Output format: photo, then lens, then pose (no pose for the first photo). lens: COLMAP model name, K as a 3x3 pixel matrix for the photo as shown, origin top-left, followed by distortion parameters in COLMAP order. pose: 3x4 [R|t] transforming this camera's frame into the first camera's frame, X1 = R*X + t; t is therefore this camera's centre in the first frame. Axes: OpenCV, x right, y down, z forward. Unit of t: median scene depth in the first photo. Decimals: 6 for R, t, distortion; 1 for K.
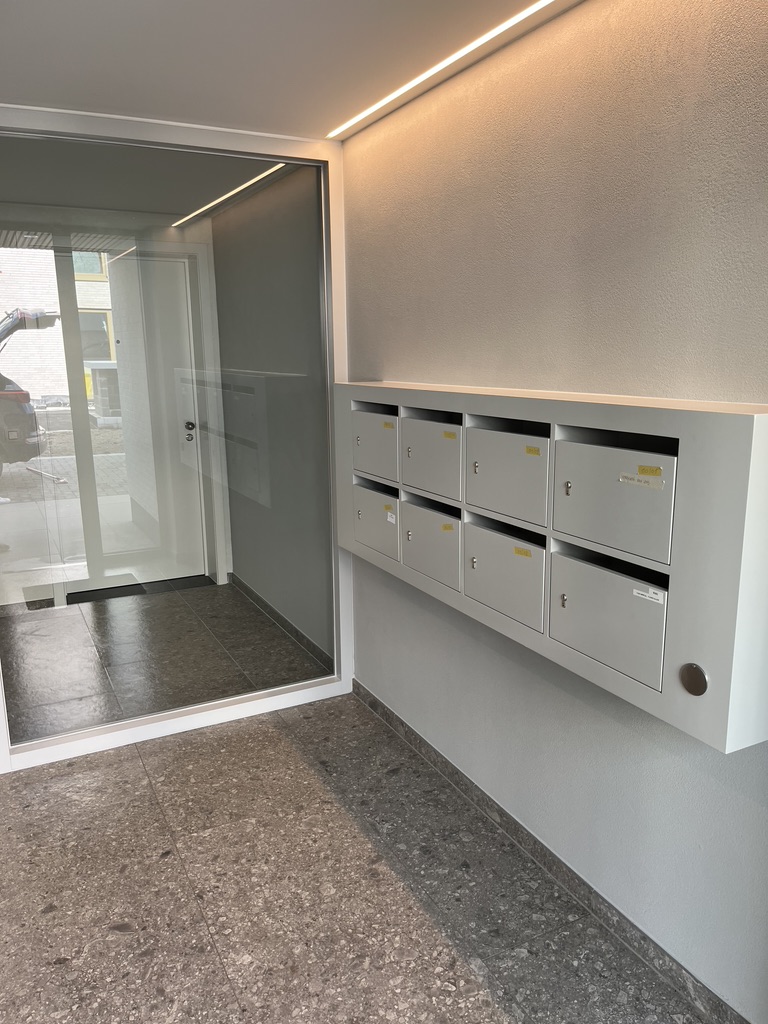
lens RADIAL K [[777.9, 0, 385.0], [0, 777.9, 516.0], [0, 0, 1]] dist [0.005010, -0.026463]
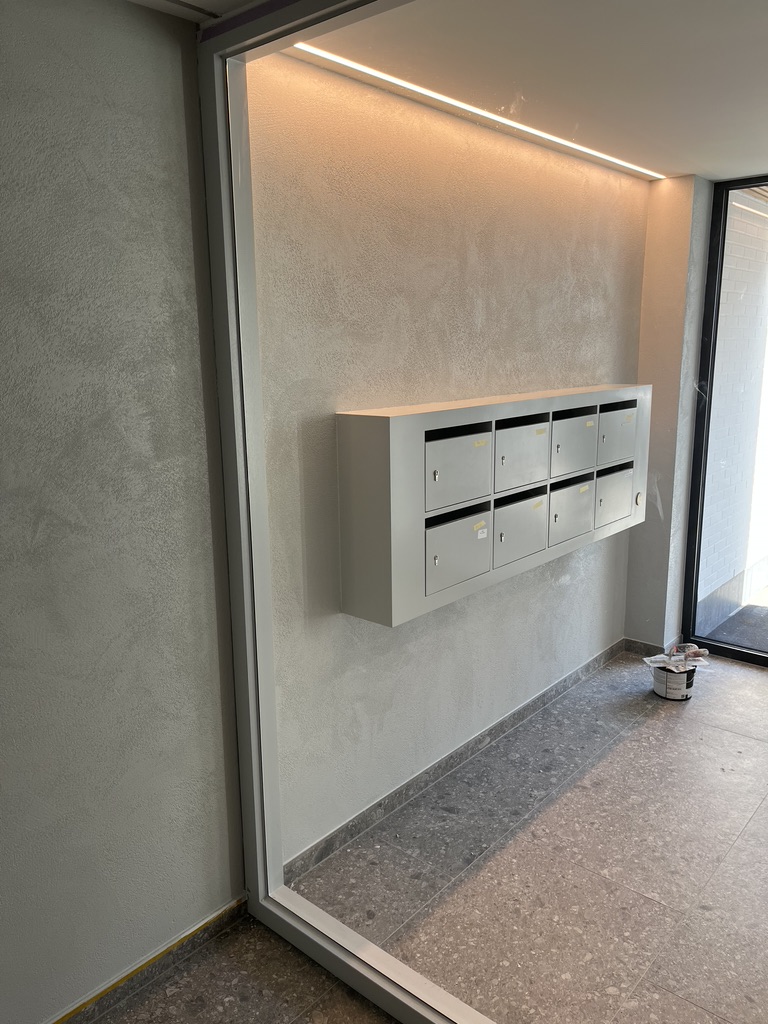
lens RADIAL K [[777.9, 0, 383.5], [0, 777.9, 507.7], [0, 0, 1]] dist [0.005010, -0.026463]
pose [[-0.376419, -0.182153, 0.908366, -0.825171], [0.205448, 0.939656, 0.273564, -0.321885], [-0.903382, 0.289596, -0.316282, 1.390528]]
